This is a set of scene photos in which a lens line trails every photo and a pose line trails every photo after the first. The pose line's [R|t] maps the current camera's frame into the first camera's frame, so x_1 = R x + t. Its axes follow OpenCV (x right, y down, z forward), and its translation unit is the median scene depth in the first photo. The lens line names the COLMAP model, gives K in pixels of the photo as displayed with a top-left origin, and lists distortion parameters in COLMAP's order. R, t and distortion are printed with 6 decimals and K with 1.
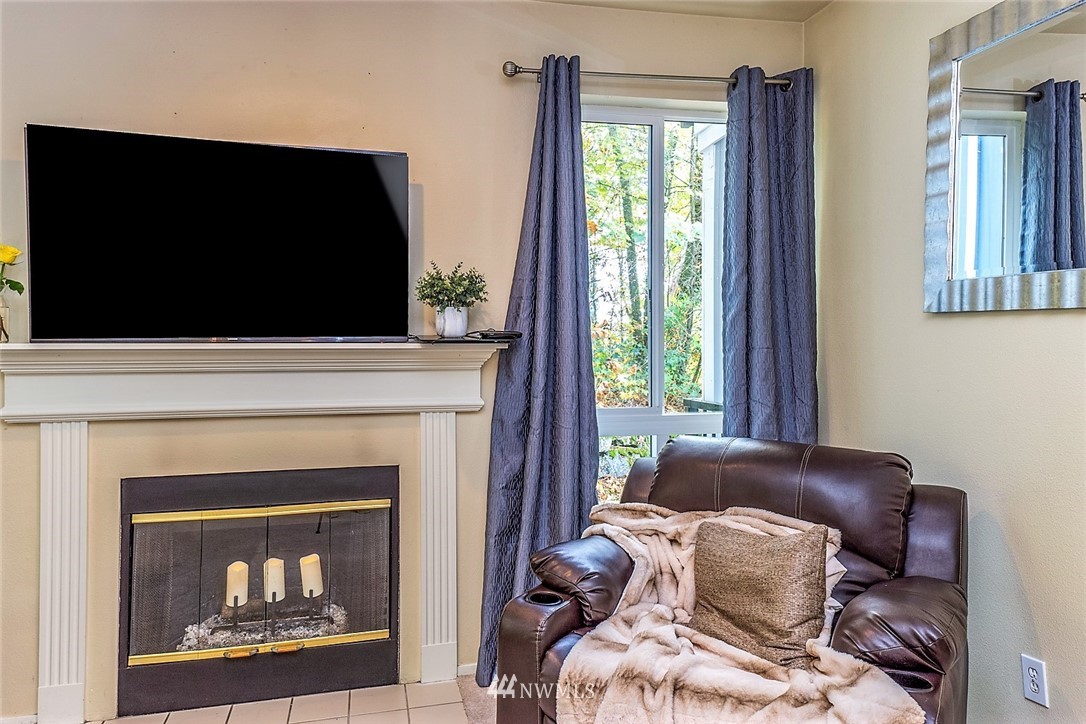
lens RADIAL K [[795.0, 0, 543.0], [0, 795.0, 362.0], [0, 0, 1]] dist [0.091137, -0.003271]
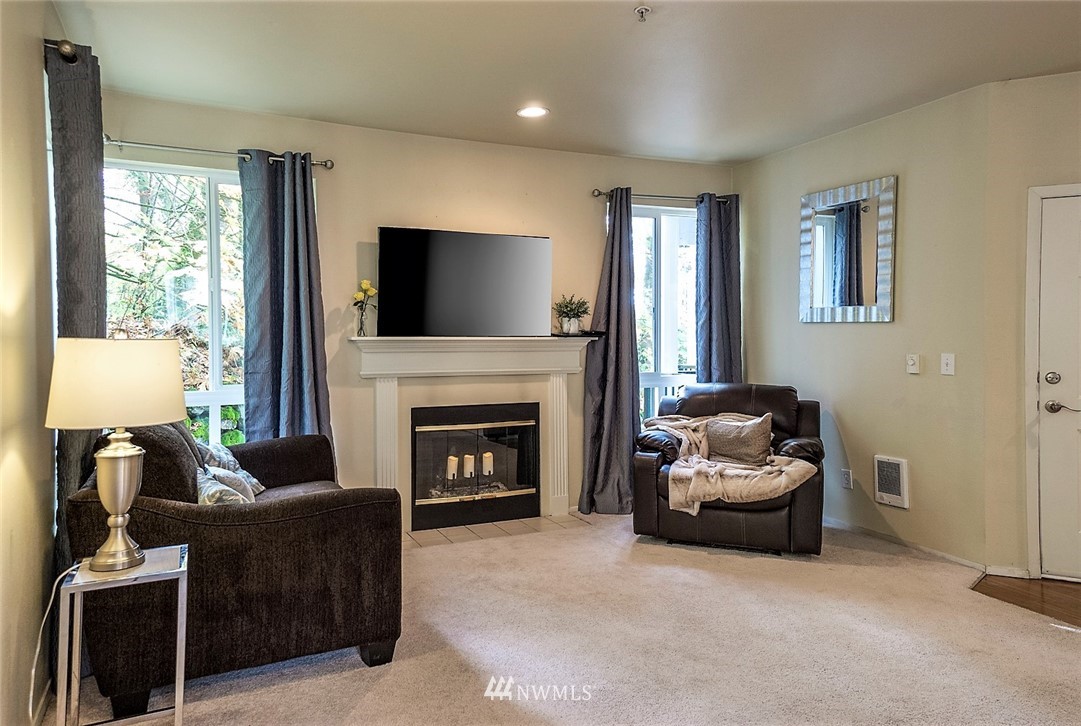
lens RADIAL K [[765.6, 0, 536.7], [0, 765.6, 368.4], [0, 0, 1]] dist [0.078858, 0.000030]
pose [[0.980551, -0.007456, 0.196121, -0.537294], [0.004322, 0.999856, 0.016402, 0.020496], [-0.196215, -0.015236, 0.980442, -0.759071]]
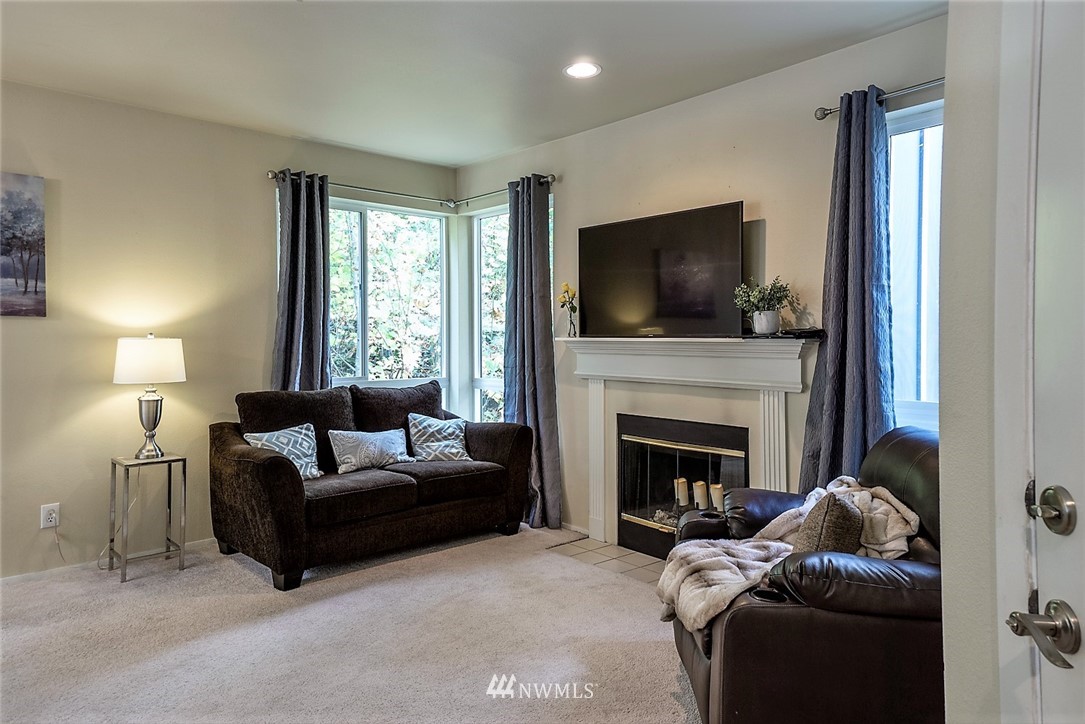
lens RADIAL K [[768.4, 0, 538.7], [0, 768.4, 367.4], [0, 0, 1]] dist [0.078858, 0.000030]
pose [[0.440859, 0.040273, -0.896672, 0.847886], [-0.024790, 0.999158, 0.032688, -0.008322], [0.897234, 0.007817, 0.441486, 0.091770]]
